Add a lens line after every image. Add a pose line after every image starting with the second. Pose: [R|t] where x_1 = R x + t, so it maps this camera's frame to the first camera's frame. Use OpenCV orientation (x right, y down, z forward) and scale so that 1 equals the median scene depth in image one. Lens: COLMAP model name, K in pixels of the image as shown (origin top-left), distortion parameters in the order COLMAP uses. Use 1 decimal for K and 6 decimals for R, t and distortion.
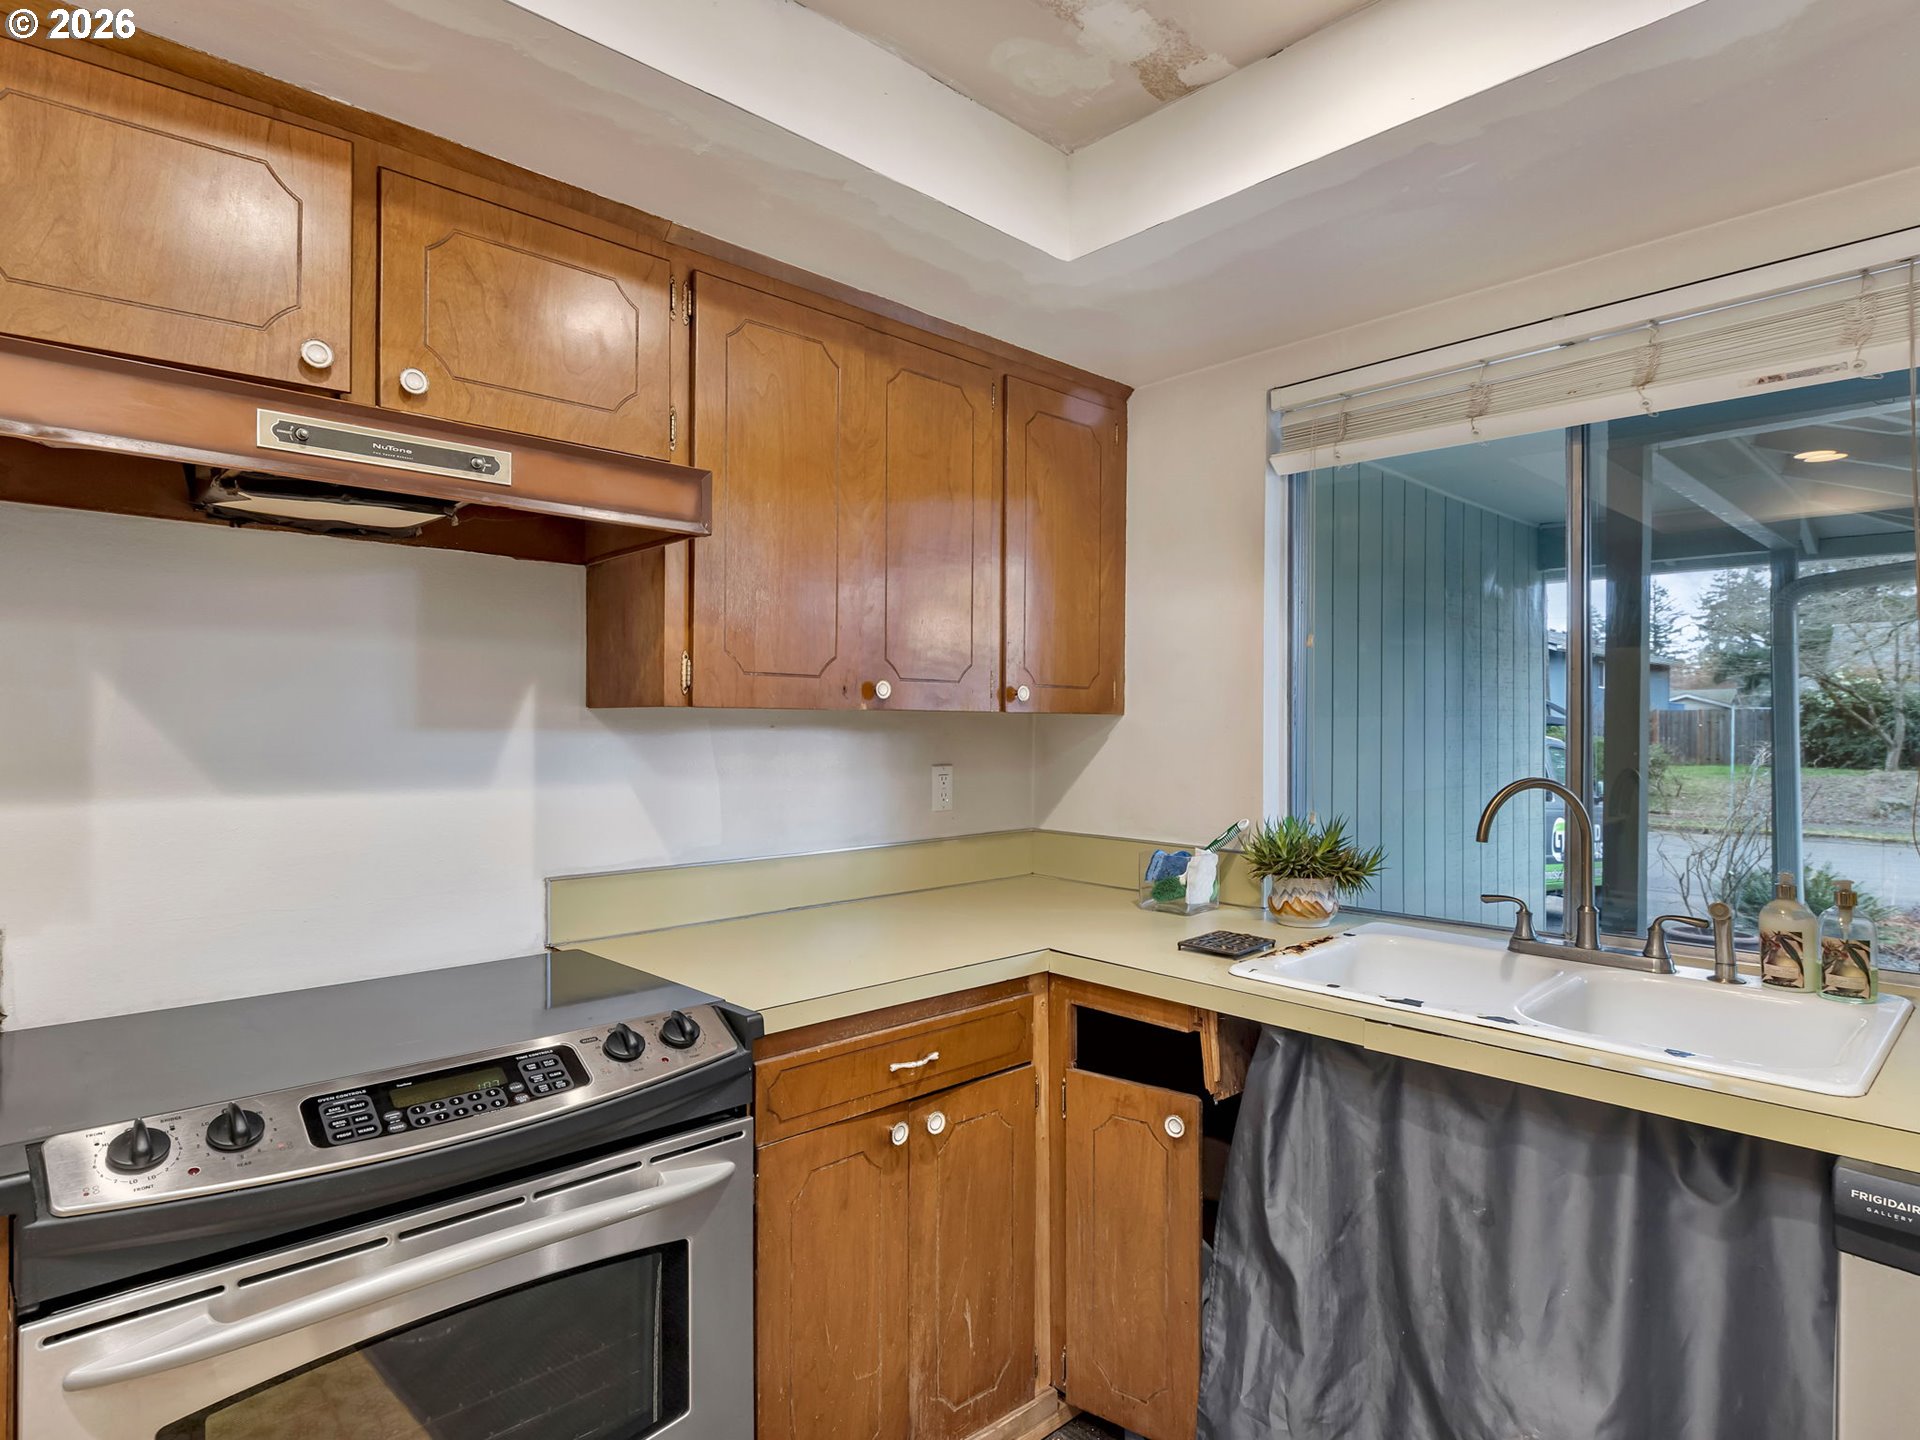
lens RADIAL K [[1051.7, 0, 979.0], [0, 1051.7, 726.9], [0, 0, 1]] dist [-0.003312, -0.001711]
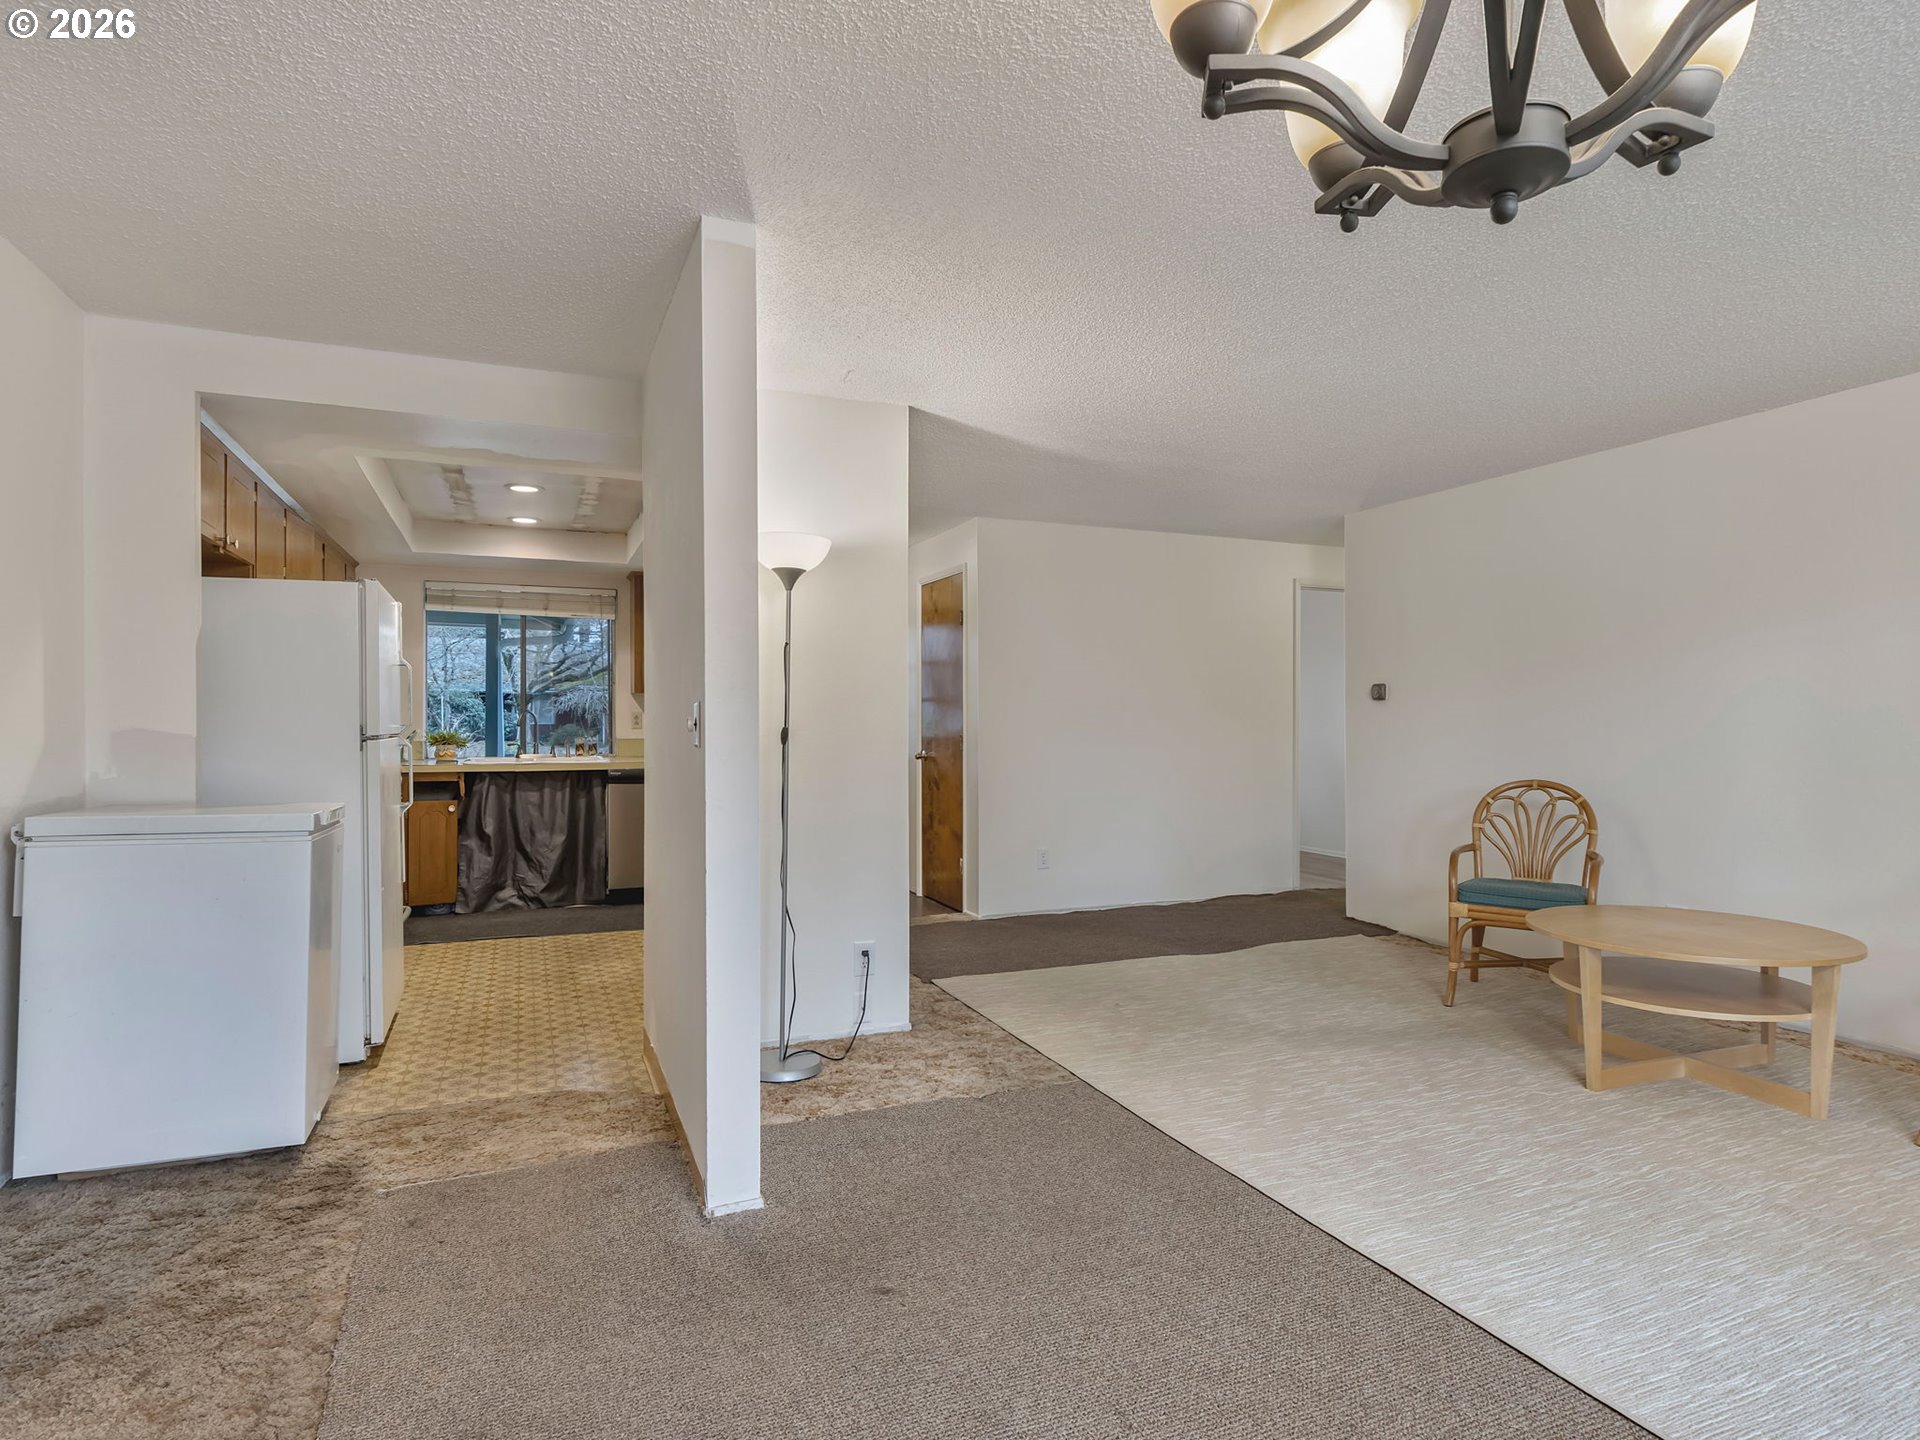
lens RADIAL K [[1051.7, 0, 979.0], [0, 1051.7, 726.9], [0, 0, 1]] dist [-0.003312, -0.001711]
pose [[0.340238, -0.008131, 0.940304, -2.535632], [0.001173, 0.999966, 0.008222, 0.078555], [-0.940339, -0.001695, 0.340235, -1.874900]]
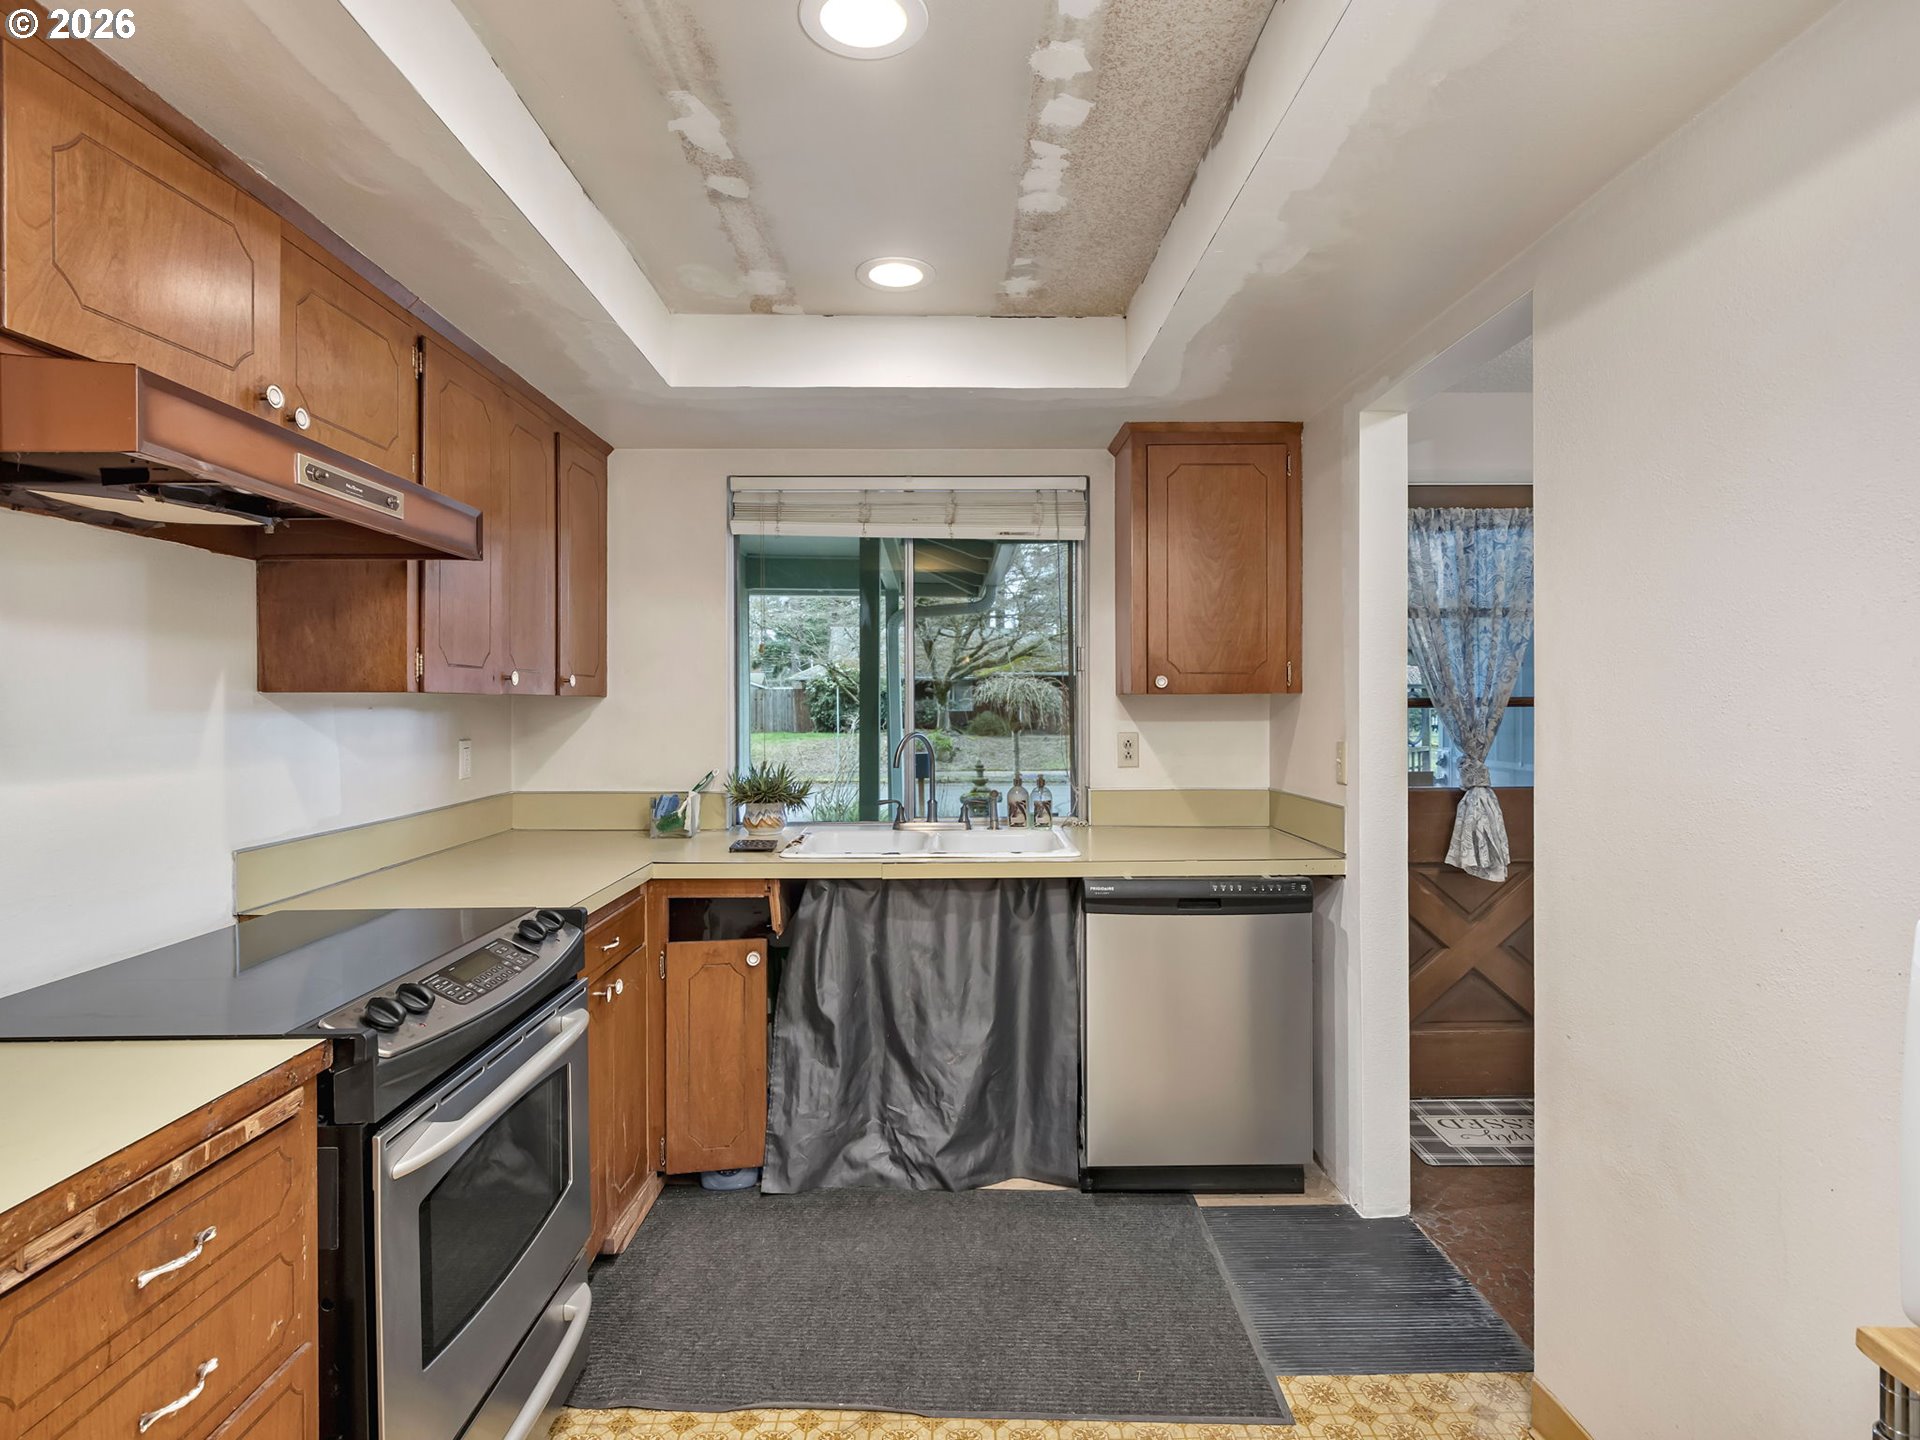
lens RADIAL K [[1022.7, 0, 959.5], [0, 1022.7, 710.4], [0, 0, 1]] dist [-0.001541, -0.000806]
pose [[0.677473, -0.010716, 0.735470, -0.729177], [0.006233, 0.999942, 0.008828, -0.004848], [-0.735521, -0.001396, 0.677500, -0.268413]]
